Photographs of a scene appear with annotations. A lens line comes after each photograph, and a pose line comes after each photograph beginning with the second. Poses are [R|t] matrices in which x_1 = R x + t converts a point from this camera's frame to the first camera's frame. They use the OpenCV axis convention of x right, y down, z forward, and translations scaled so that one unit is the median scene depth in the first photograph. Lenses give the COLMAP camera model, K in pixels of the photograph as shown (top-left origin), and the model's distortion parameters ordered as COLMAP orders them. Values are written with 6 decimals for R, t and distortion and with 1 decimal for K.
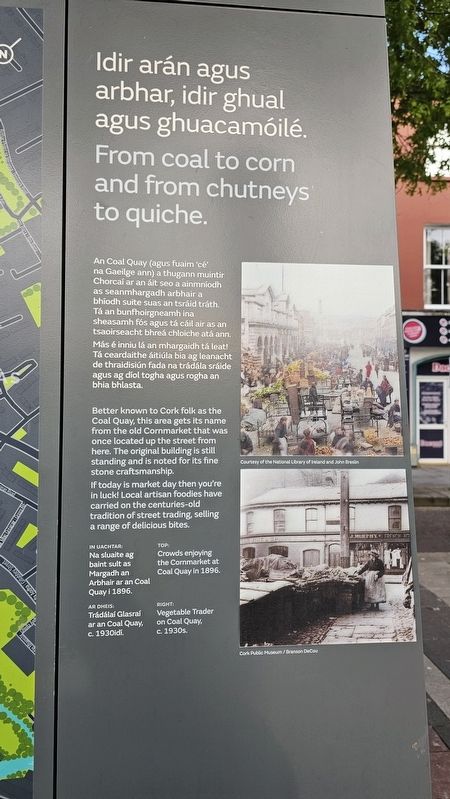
lens RADIAL K [[507.1, 0, 230.2], [0, 507.1, 404.7], [0, 0, 1]] dist [0.045085, -0.027363]
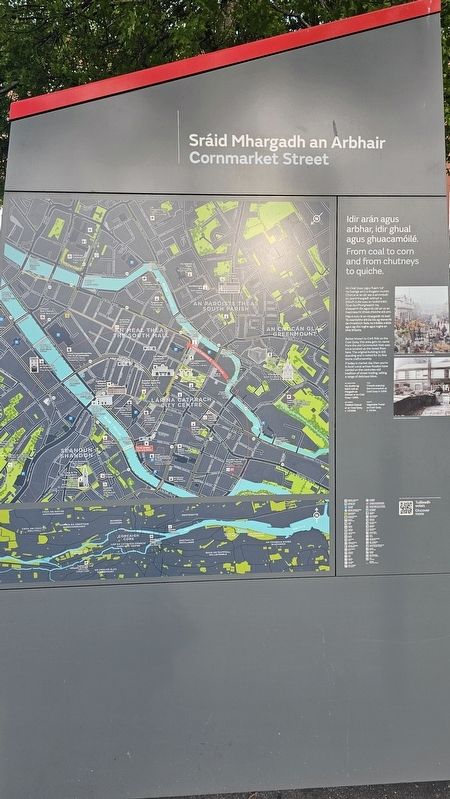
lens RADIAL K [[545.0, 0, 216.7], [0, 545.0, 409.0], [0, 0, 1]] dist [0.057835, -0.011839]
pose [[0.999581, -0.010710, -0.026903, -0.931205], [0.012806, 0.996795, 0.078971, 0.157620], [0.025971, -0.079282, 0.996514, -2.241187]]
